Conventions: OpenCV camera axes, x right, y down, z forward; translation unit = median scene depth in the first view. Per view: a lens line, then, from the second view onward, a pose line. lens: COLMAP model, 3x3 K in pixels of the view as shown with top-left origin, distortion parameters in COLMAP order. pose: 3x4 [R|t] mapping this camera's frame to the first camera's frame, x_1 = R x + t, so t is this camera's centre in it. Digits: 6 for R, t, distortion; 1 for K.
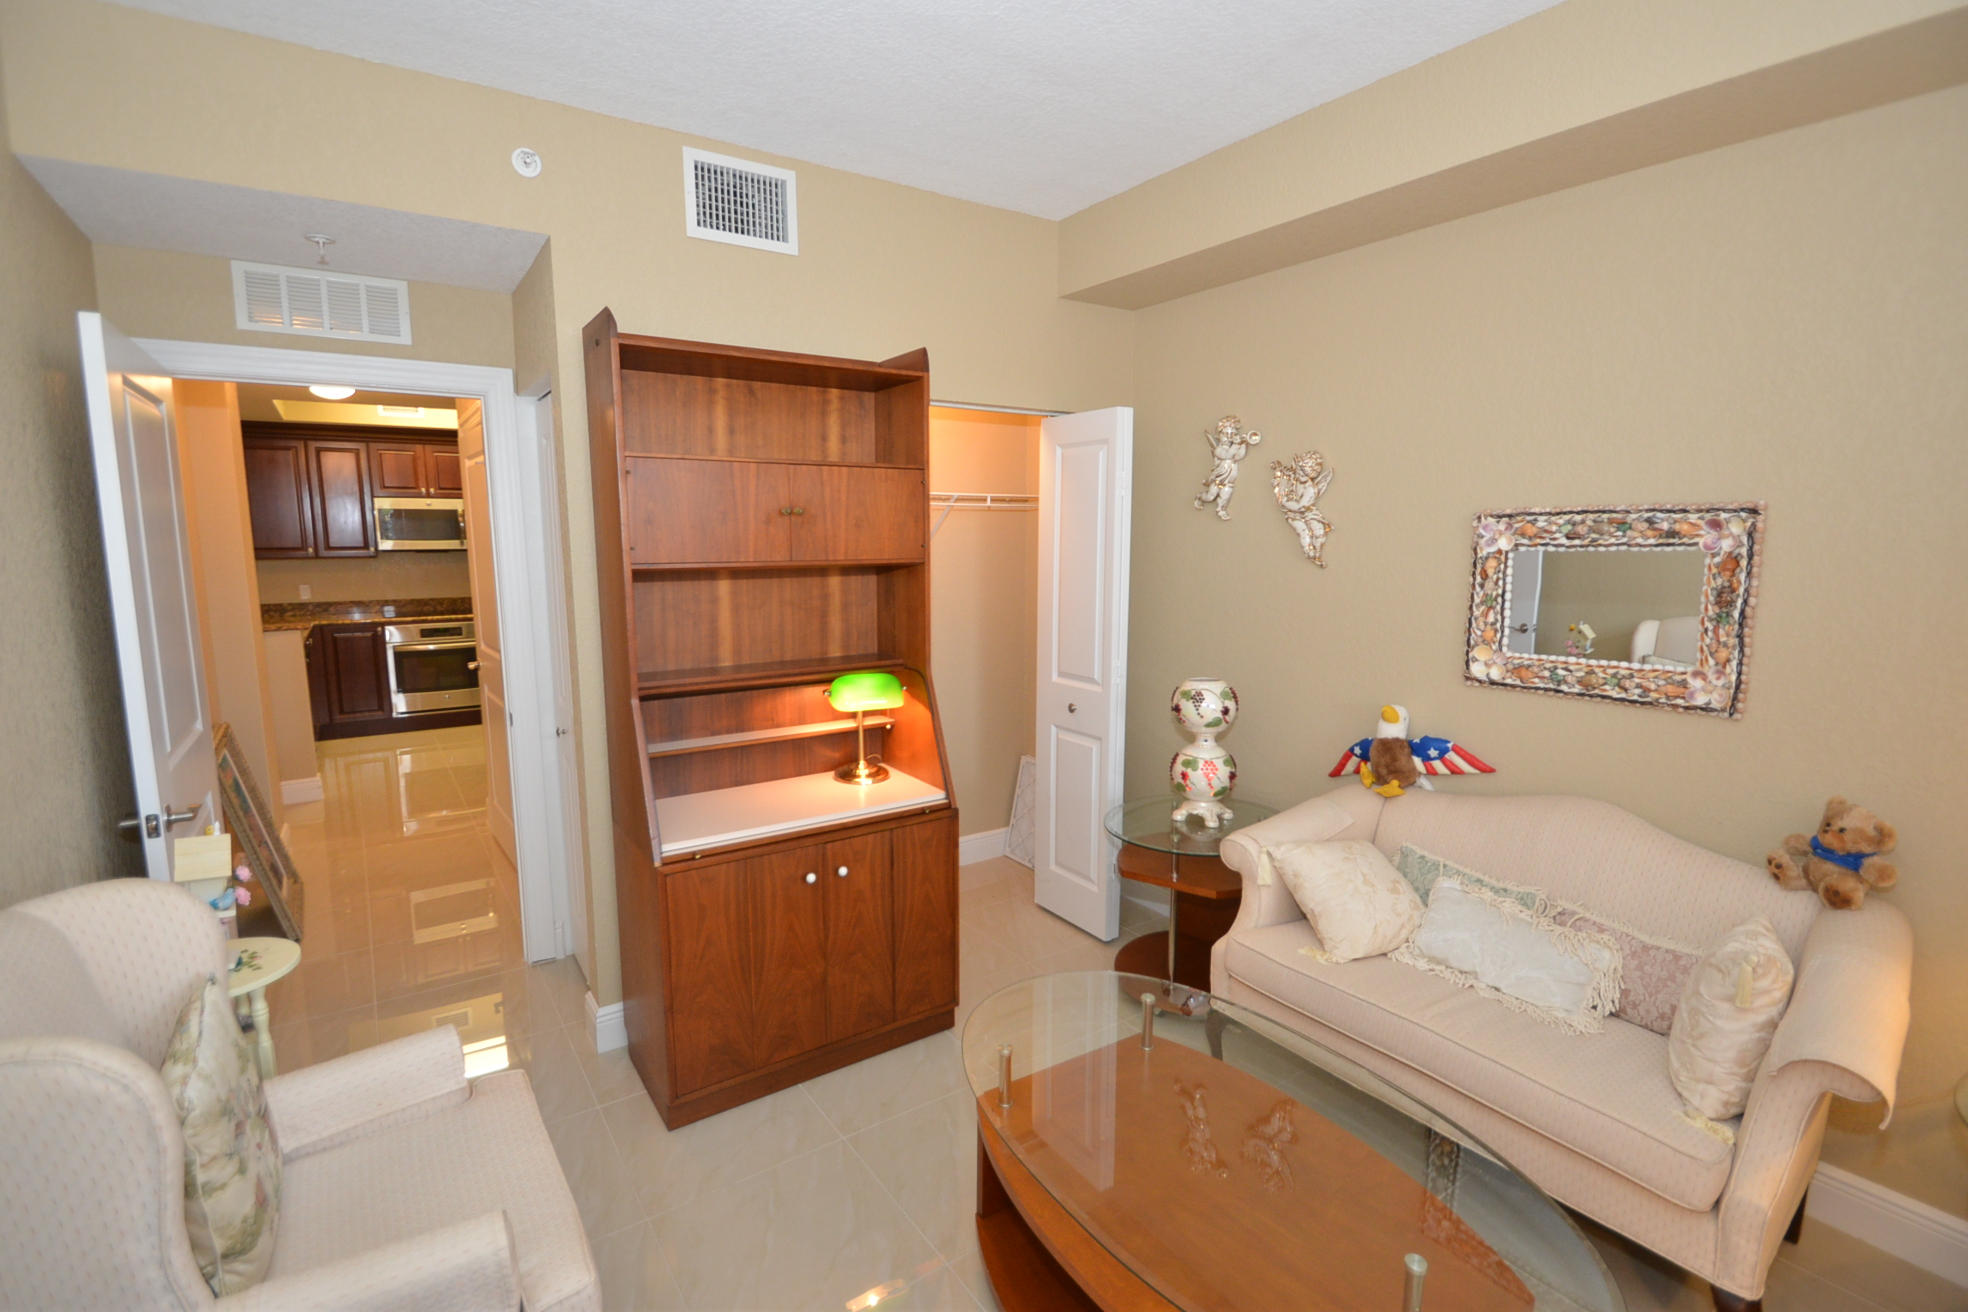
lens RADIAL K [[866.8, 0, 954.2], [0, 866.8, 659.6], [0, 0, 1]] dist [0.002647, -0.010368]
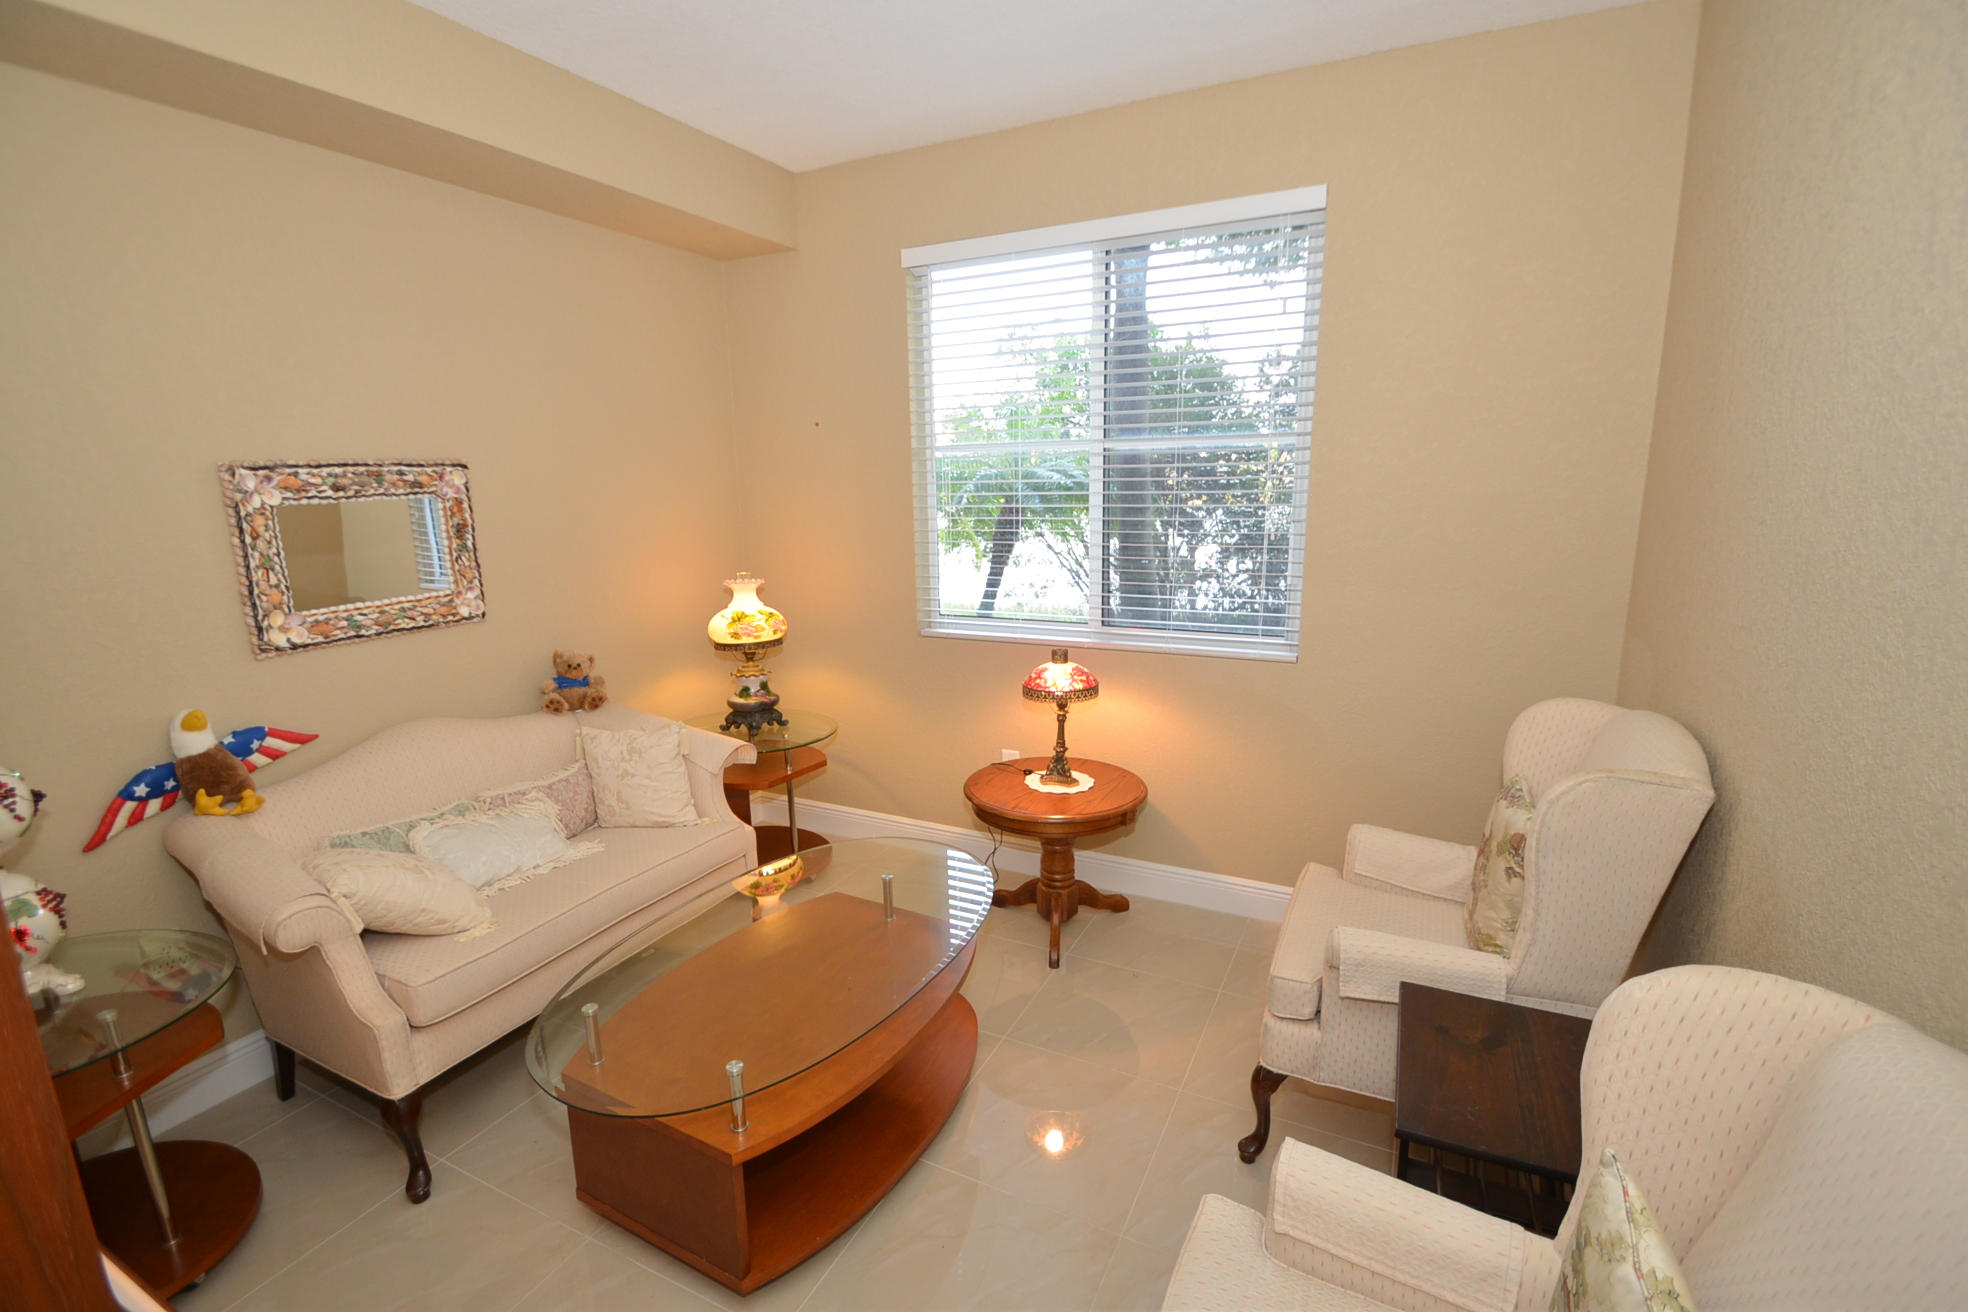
lens RADIAL K [[866.8, 0, 982.3], [0, 866.8, 663.0], [0, 0, 1]] dist [0.002647, -0.010368]
pose [[-0.473243, -0.176397, 0.863091, -0.592344], [0.145579, 0.950616, 0.274108, -0.114563], [-0.868820, 0.255367, -0.424192, 0.818538]]
